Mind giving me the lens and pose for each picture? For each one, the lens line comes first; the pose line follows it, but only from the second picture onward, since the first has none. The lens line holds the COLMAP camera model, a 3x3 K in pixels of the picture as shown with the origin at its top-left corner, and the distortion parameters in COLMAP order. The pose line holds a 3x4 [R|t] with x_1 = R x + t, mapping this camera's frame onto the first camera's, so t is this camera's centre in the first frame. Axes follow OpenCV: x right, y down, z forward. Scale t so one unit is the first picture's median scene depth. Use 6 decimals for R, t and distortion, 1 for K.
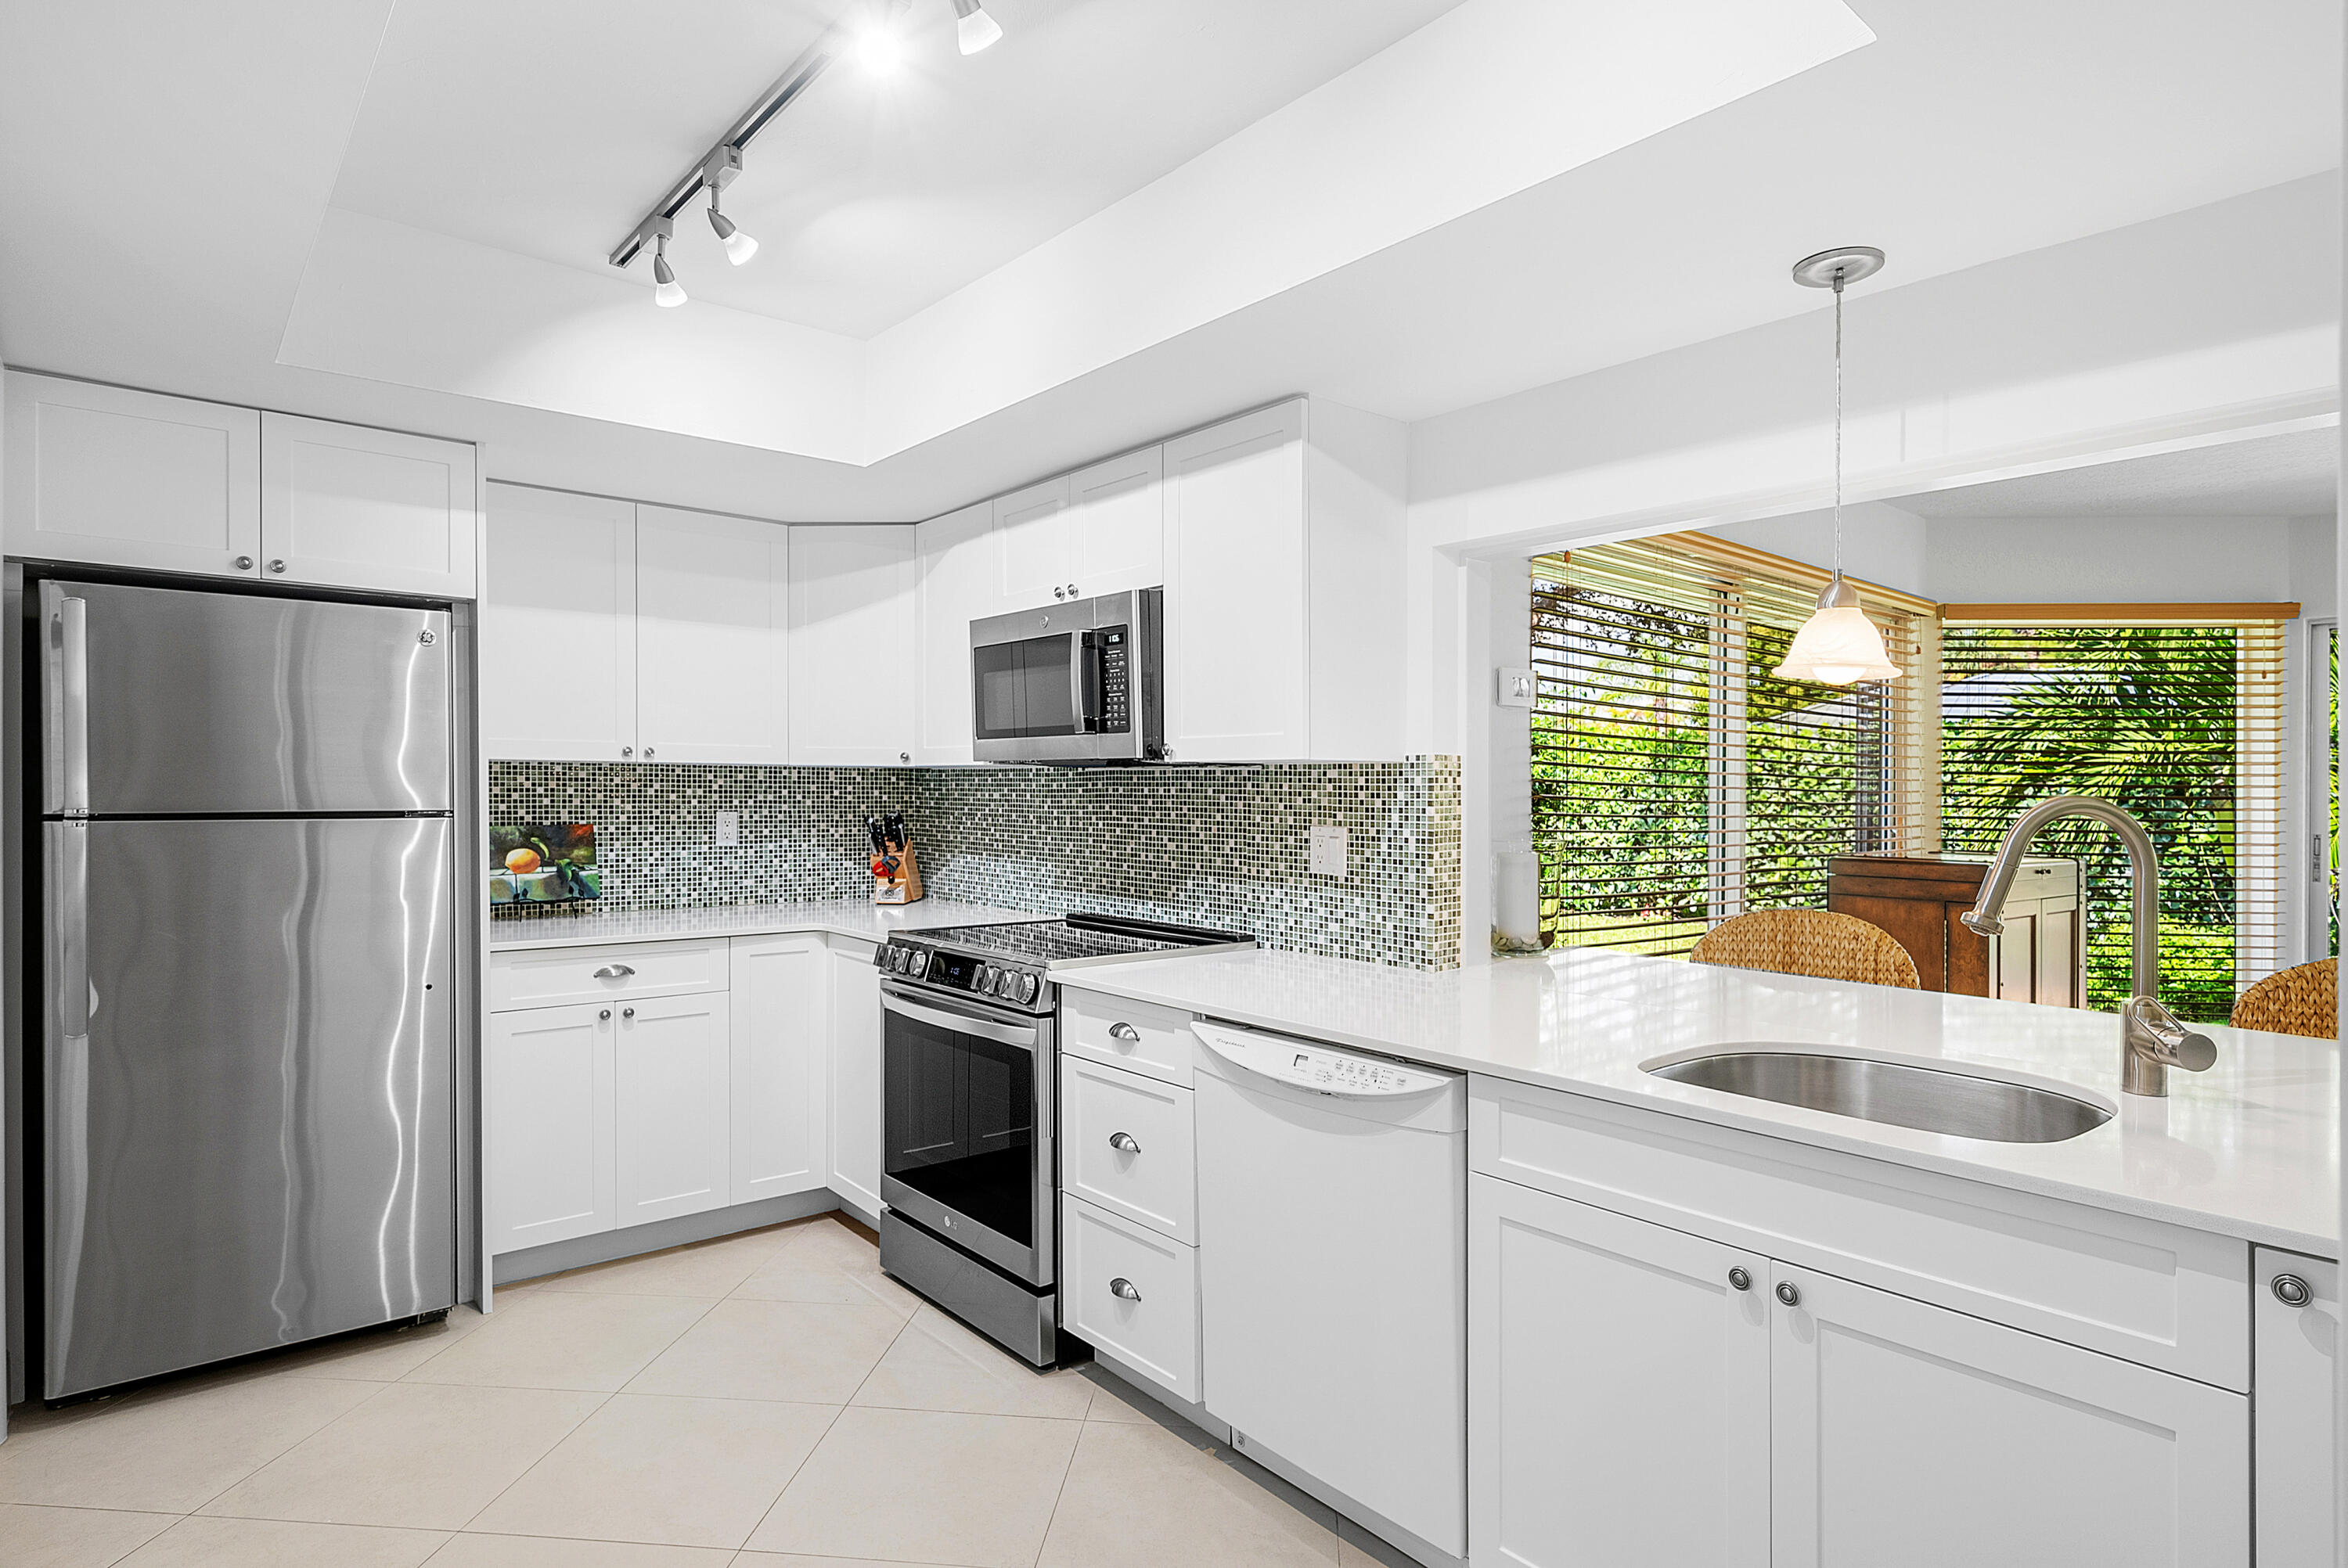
lens RADIAL K [[1219.0, 0, 1169.0], [0, 1219.0, 797.6], [0, 0, 1]] dist [-0.002803, -0.000034]
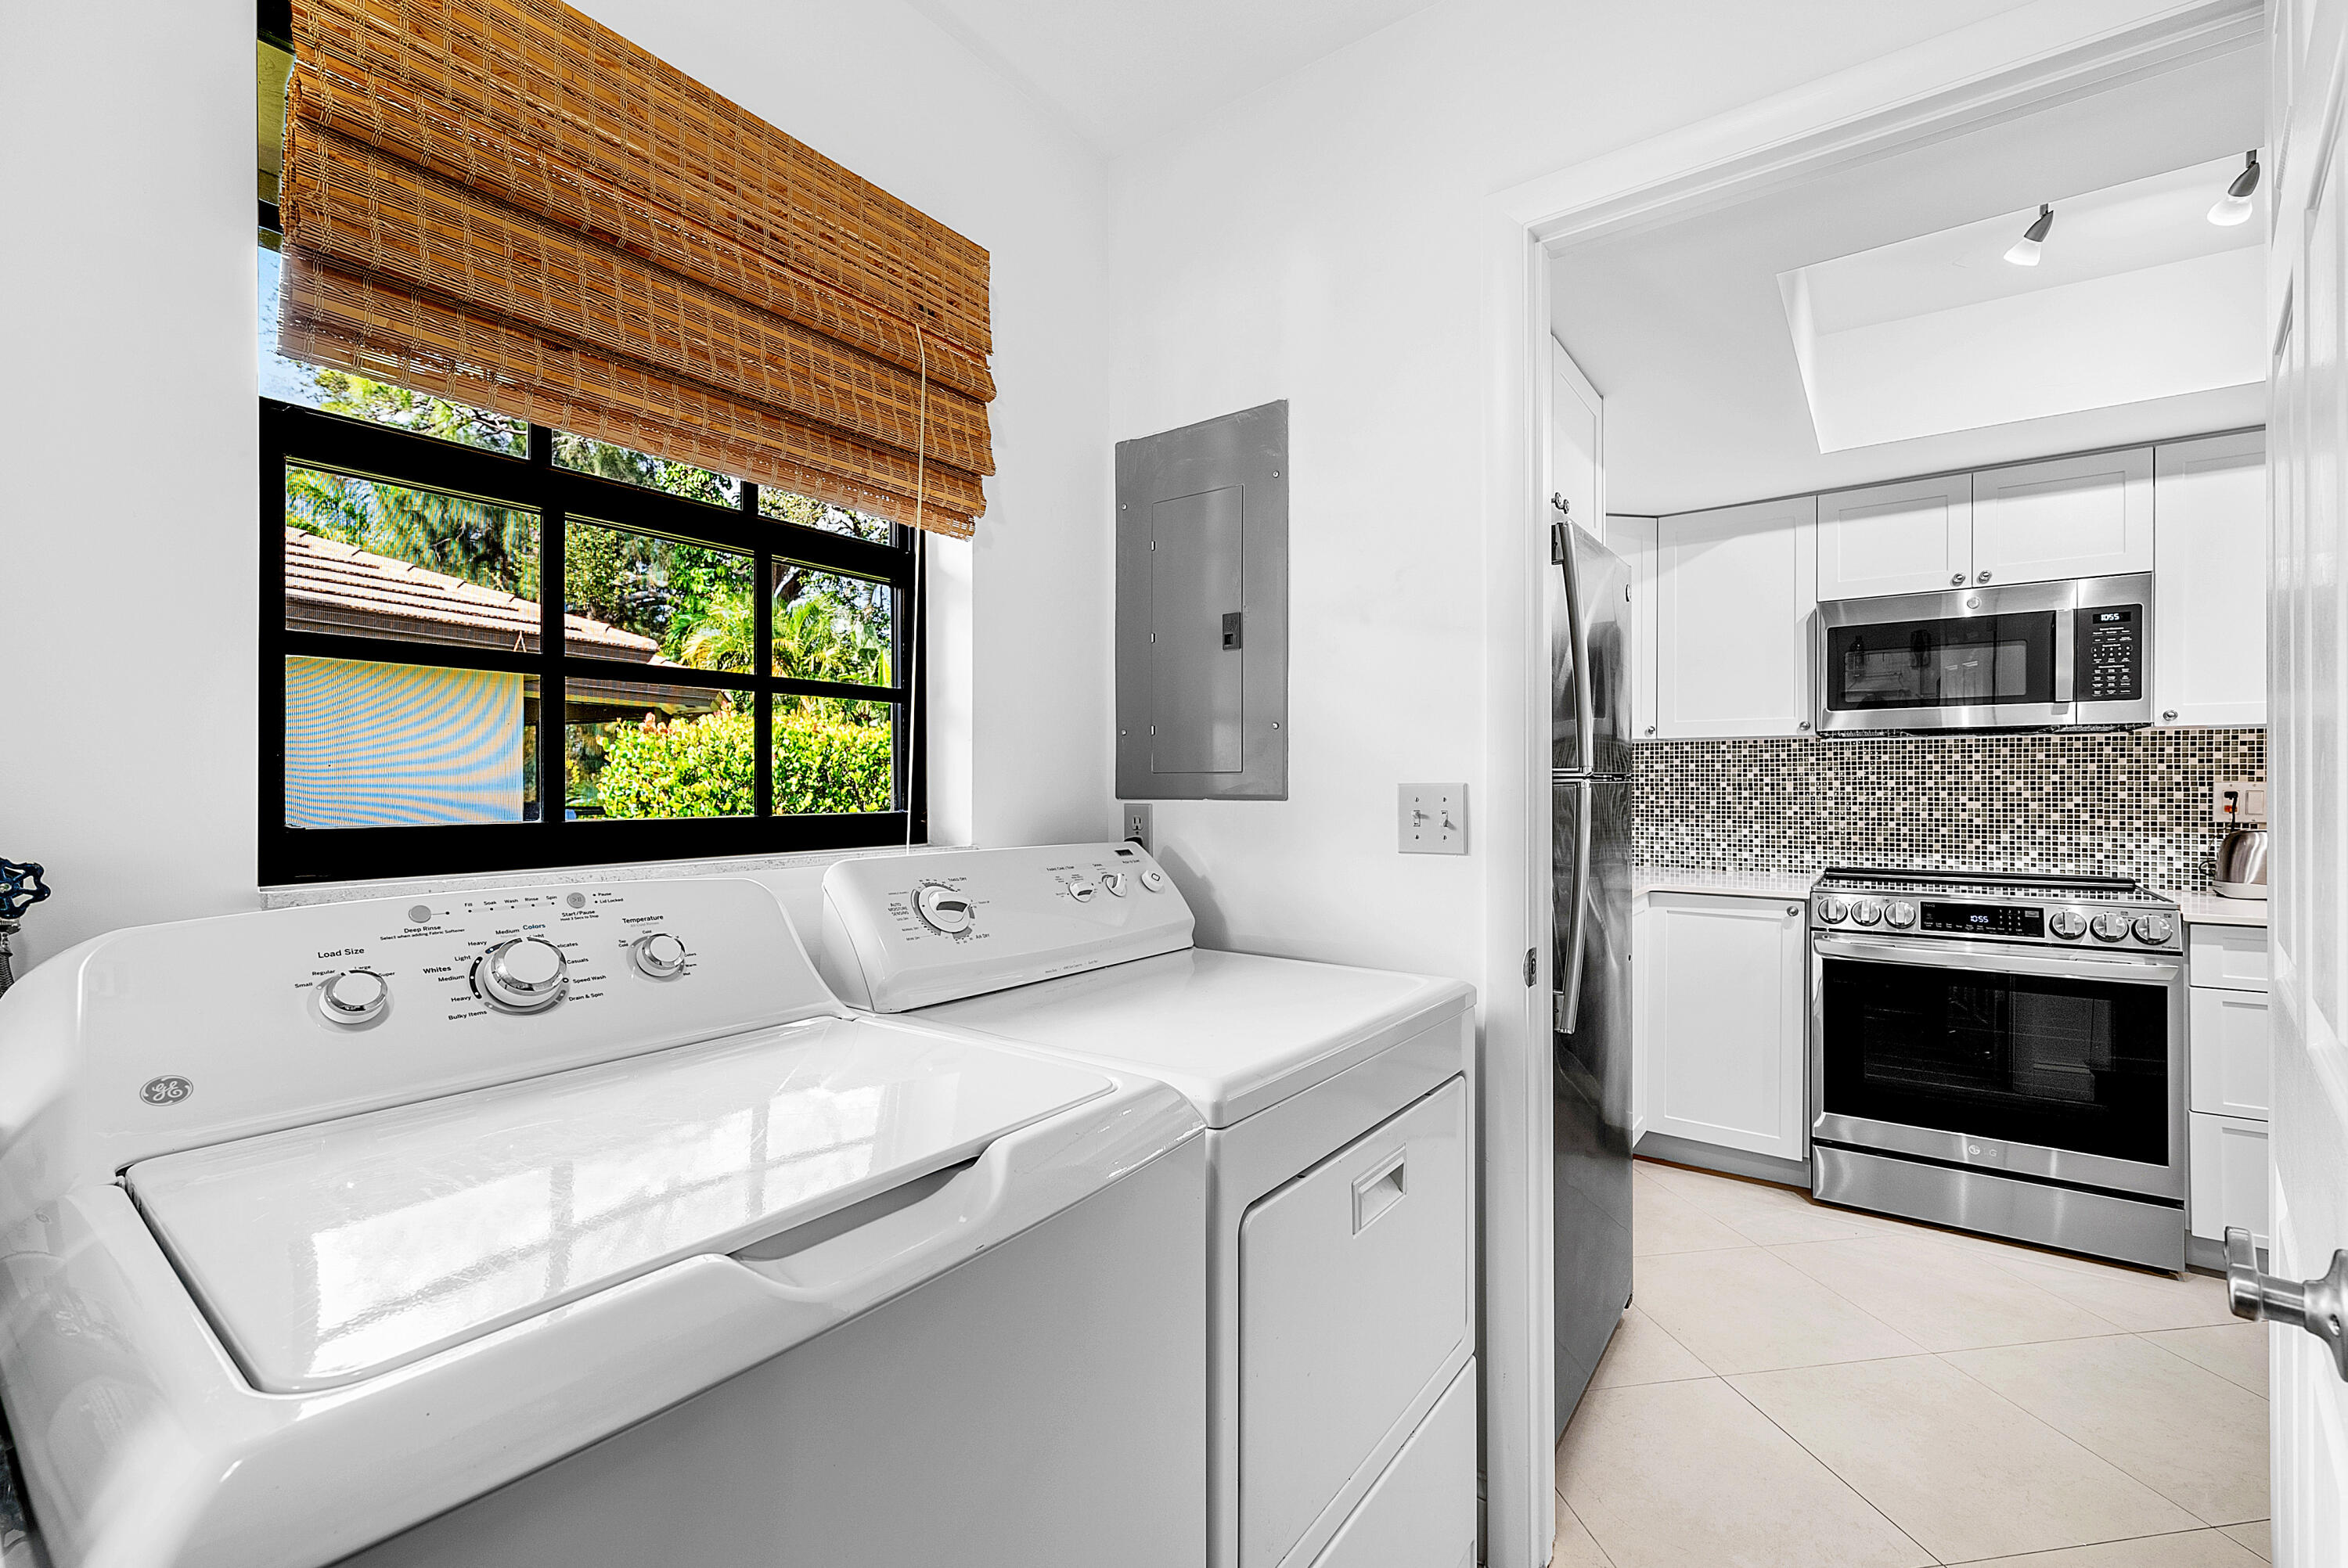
lens RADIAL K [[981.6, 0, 1181.1], [0, 981.6, 780.6], [0, 0, 1]] dist [0.001162, 0.000701]
pose [[0.971496, -0.010639, 0.236817, -0.920458], [0.012289, 0.999909, -0.005495, 0.012627], [-0.236737, 0.008249, 0.971539, 0.269697]]
